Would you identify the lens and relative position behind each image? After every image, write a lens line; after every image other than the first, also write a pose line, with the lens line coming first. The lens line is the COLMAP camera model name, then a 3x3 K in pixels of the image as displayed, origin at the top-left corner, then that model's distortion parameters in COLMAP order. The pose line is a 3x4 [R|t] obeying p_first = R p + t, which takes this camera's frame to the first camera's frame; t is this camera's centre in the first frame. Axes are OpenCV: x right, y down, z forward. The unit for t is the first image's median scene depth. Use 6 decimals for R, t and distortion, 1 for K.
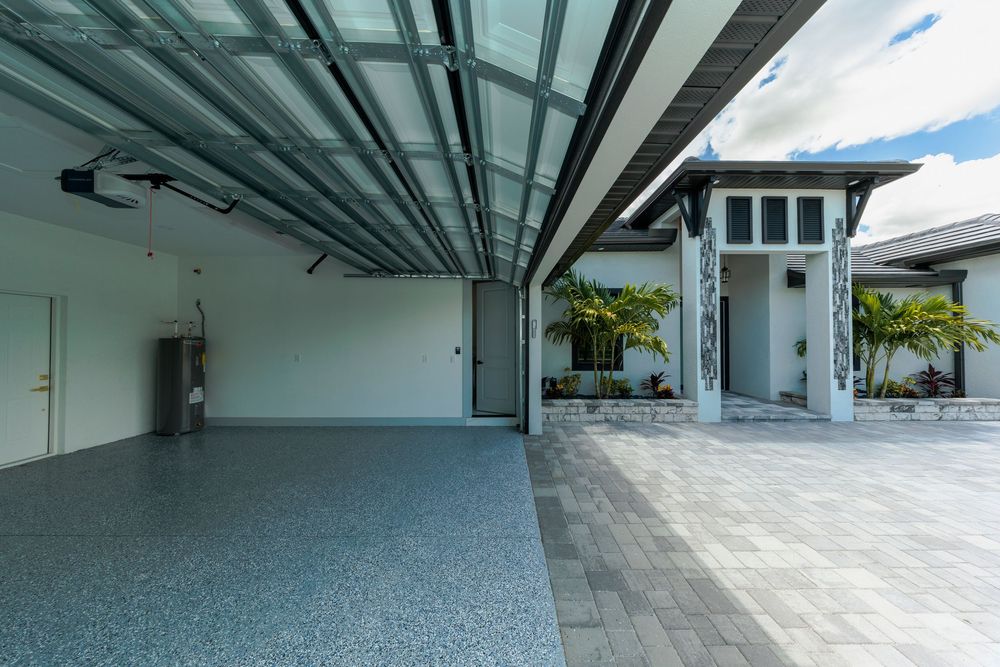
lens RADIAL K [[284.3, 0, 505.4], [0, 284.3, 333.6], [0, 0, 1]] dist [0.002513, -0.000806]
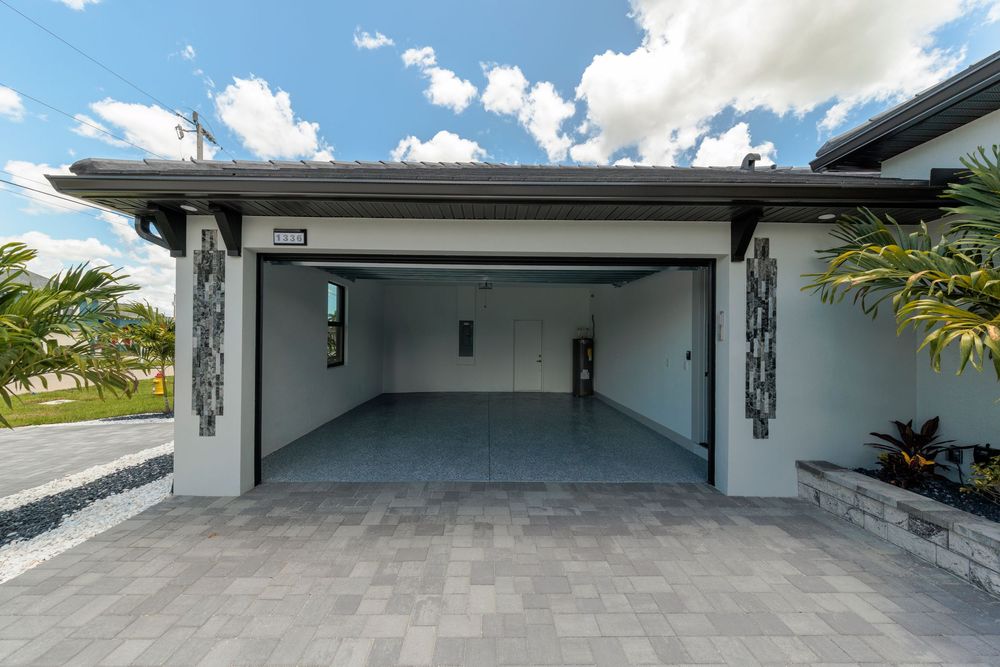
lens RADIAL K [[356.7, 0, 498.9], [0, 356.7, 330.3], [0, 0, 1]] dist [-0.001696, -0.000274]
pose [[0.015704, -0.018952, -0.999697, 0.764619], [0.007902, 0.999791, -0.018830, 0.003380], [0.999845, -0.007603, 0.015851, 0.410764]]
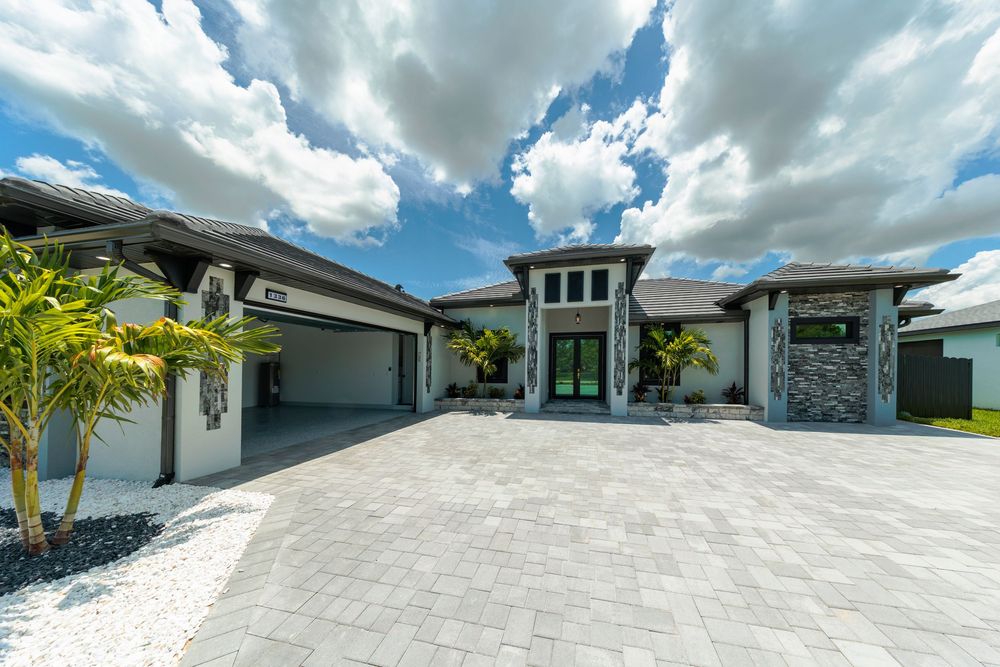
lens RADIAL K [[284.3, 0, 523.4], [0, 284.3, 360.1], [0, 0, 1]] dist [0.002513, -0.000806]
pose [[0.978833, -0.005173, -0.204594, 0.988603], [0.004288, 0.999979, -0.004769, 0.014196], [0.204615, 0.003791, 0.978835, -0.597327]]
